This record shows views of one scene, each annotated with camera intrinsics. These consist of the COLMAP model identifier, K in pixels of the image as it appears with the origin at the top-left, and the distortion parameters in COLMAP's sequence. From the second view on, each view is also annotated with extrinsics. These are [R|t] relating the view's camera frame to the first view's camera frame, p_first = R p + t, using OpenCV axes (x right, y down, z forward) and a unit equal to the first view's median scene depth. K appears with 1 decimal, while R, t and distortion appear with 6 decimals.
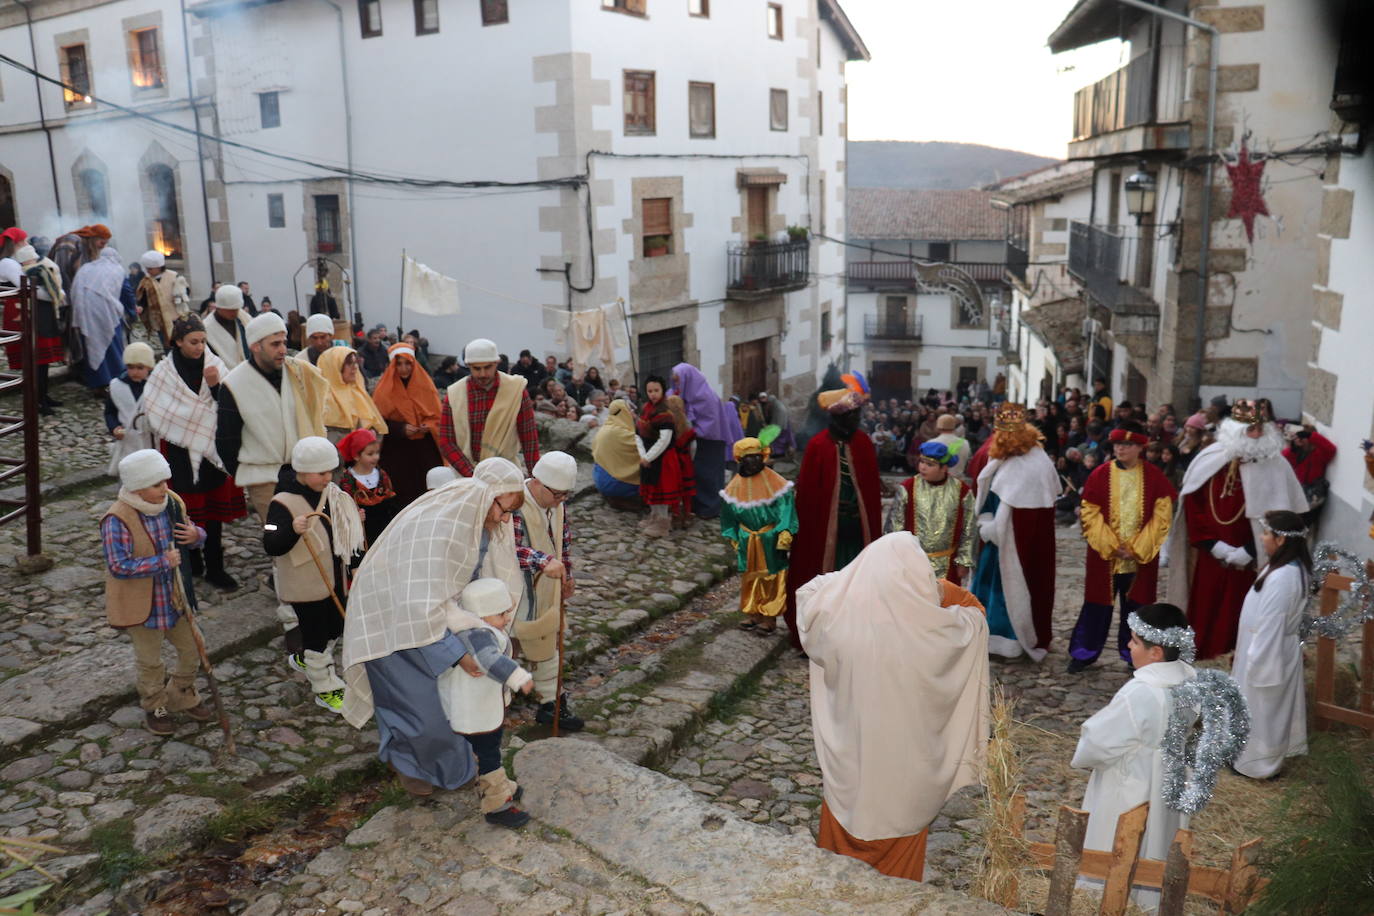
lens RADIAL K [[1131.5, 0, 685.3], [0, 1131.5, 448.9], [0, 0, 1]] dist [-0.176611, 0.158412]
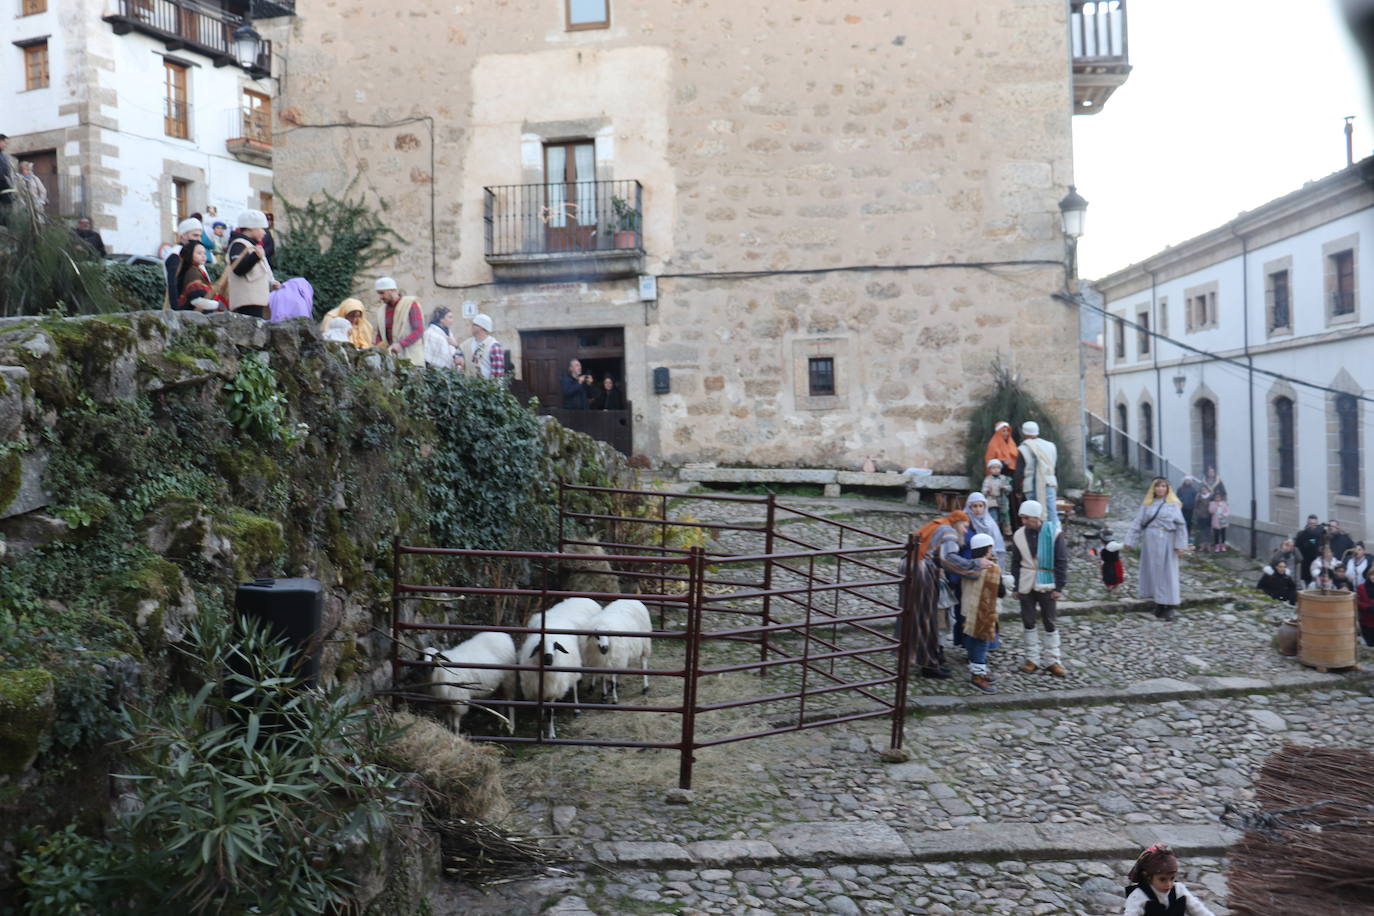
lens RADIAL K [[1288.1, 0, 686.7], [0, 1288.1, 449.2], [0, 0, 1]] dist [-0.084052, 0.000000]
pose [[0.534572, 0.022985, -0.844810, 0.172952], [-0.185190, 0.978521, -0.090561, -0.021033], [0.824583, 0.204862, 0.527347, -0.021680]]
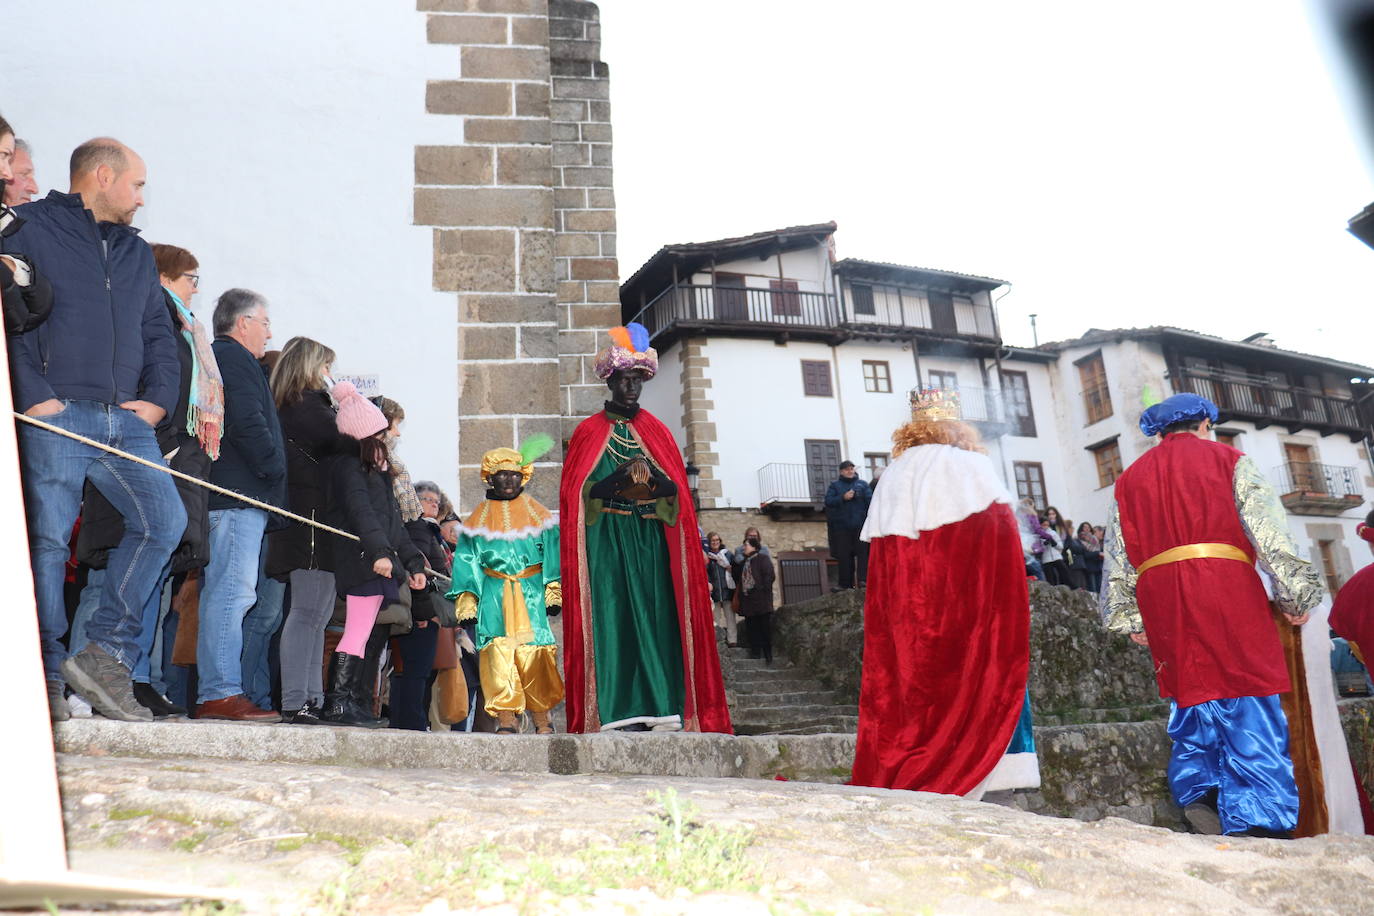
lens RADIAL K [[1132.6, 0, 686.5], [0, 1132.6, 454.0], [0, 0, 1]] dist [-0.169515, 0.155256]
pose [[-0.156662, -0.249222, -0.955691, -0.046085], [-0.165177, 0.960622, -0.223431, -0.056789], [0.973742, 0.122856, -0.191658, -0.238068]]
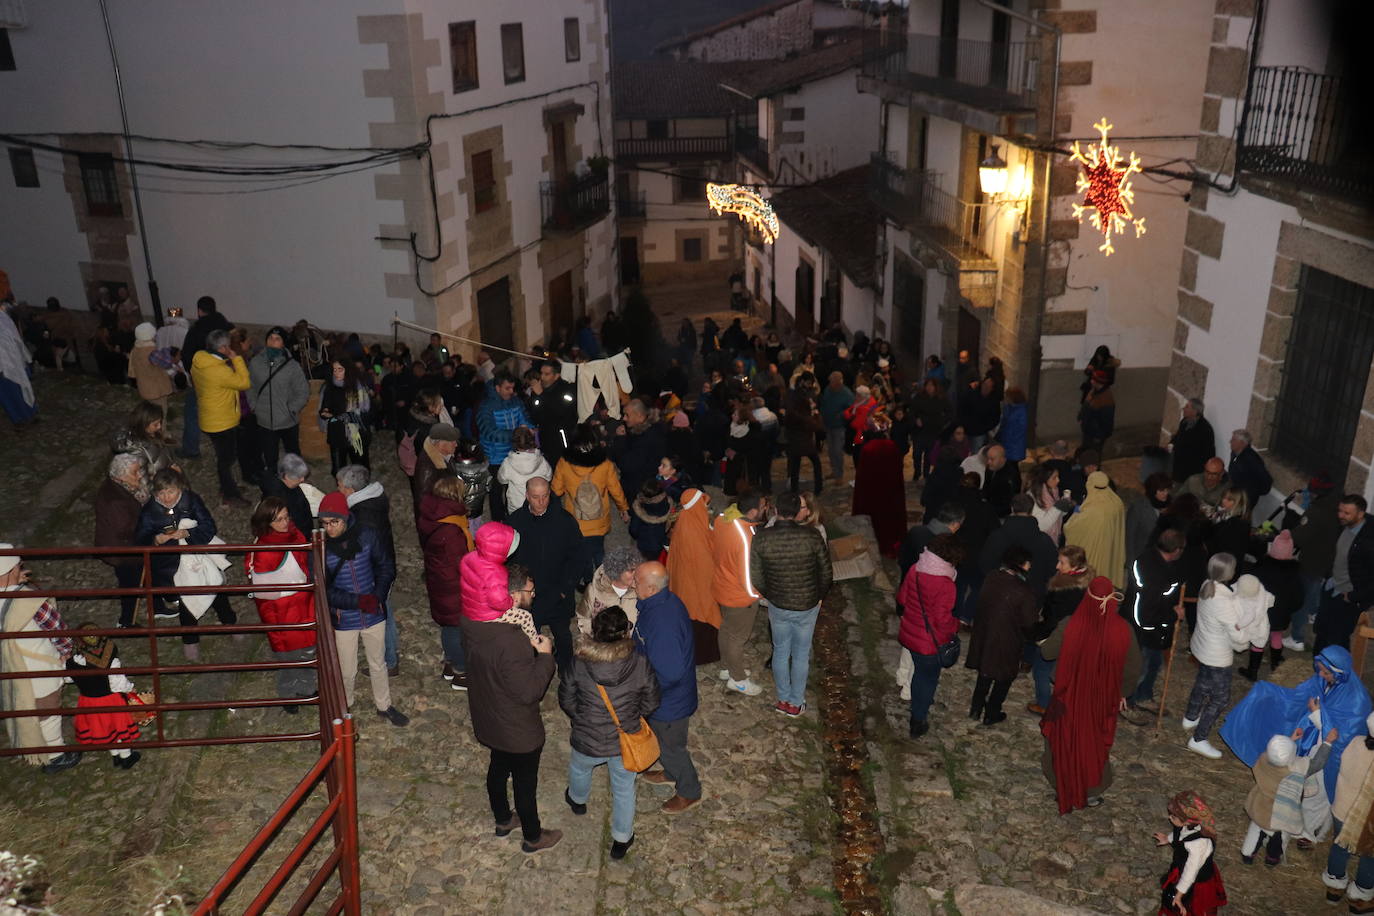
lens RADIAL K [[1128.8, 0, 691.6], [0, 1128.8, 448.5], [0, 0, 1]] dist [-0.135225, 0.063056]
pose [[0.949810, -0.118820, 0.289383, -0.176390], [0.075299, 0.984697, 0.157168, -0.113736], [-0.303629, -0.127490, 0.944222, -0.014009]]
